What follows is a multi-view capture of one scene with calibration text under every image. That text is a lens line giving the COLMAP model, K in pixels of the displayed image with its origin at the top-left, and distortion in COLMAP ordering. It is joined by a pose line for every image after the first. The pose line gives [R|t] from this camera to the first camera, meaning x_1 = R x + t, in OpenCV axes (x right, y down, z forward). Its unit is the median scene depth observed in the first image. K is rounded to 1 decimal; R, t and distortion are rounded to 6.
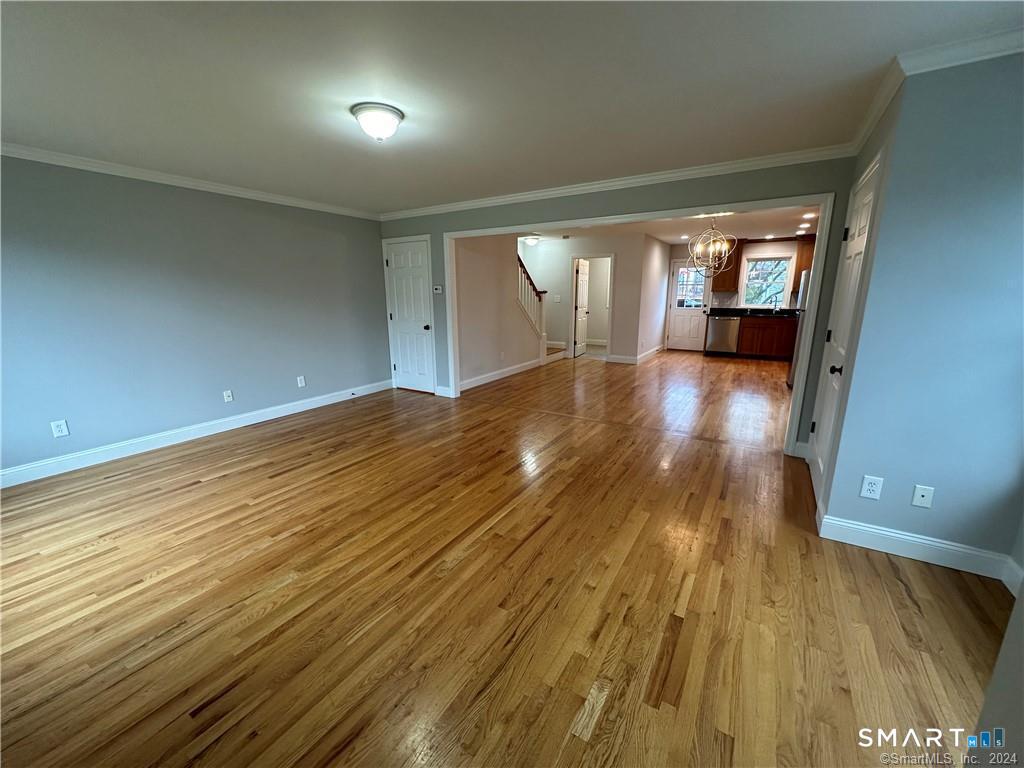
lens RADIAL K [[406.9, 0, 511.0], [0, 406.9, 384.4], [0, 0, 1]] dist [-0.001433, -0.000206]
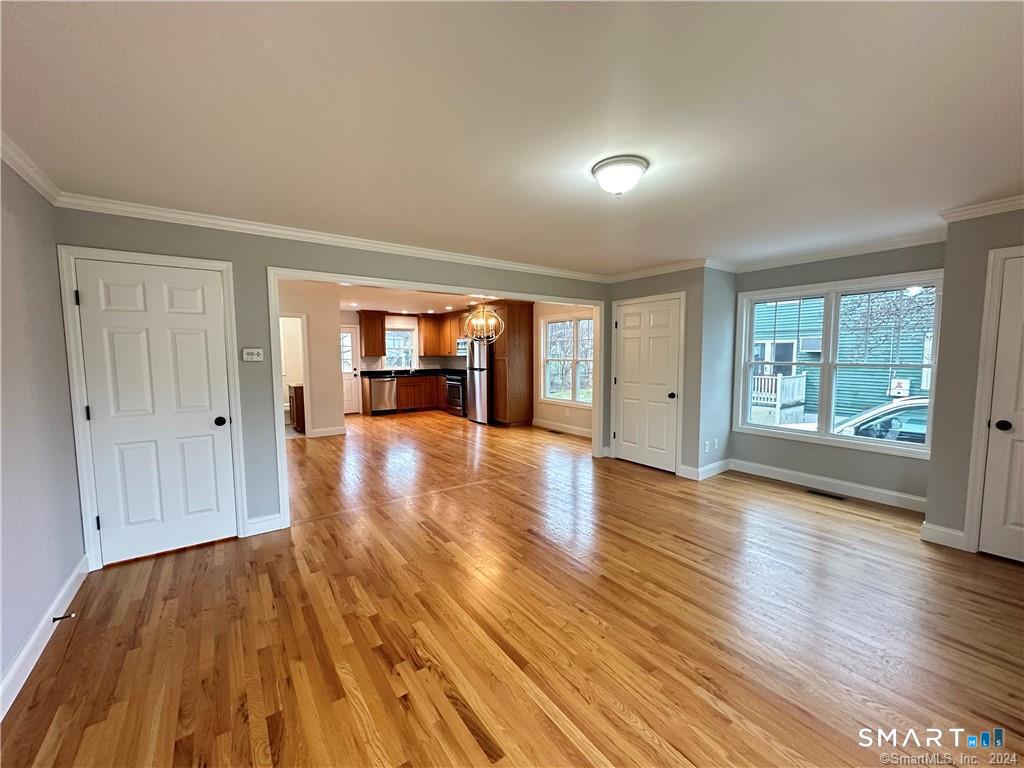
lens RADIAL K [[406.9, 0, 511.0], [0, 406.9, 384.4], [0, 0, 1]] dist [-0.001433, -0.000206]
pose [[0.377398, -0.068605, 0.923506, -0.625268], [0.209874, 0.977640, -0.013140, -0.109496], [-0.901955, 0.198779, 0.383358, 0.464337]]
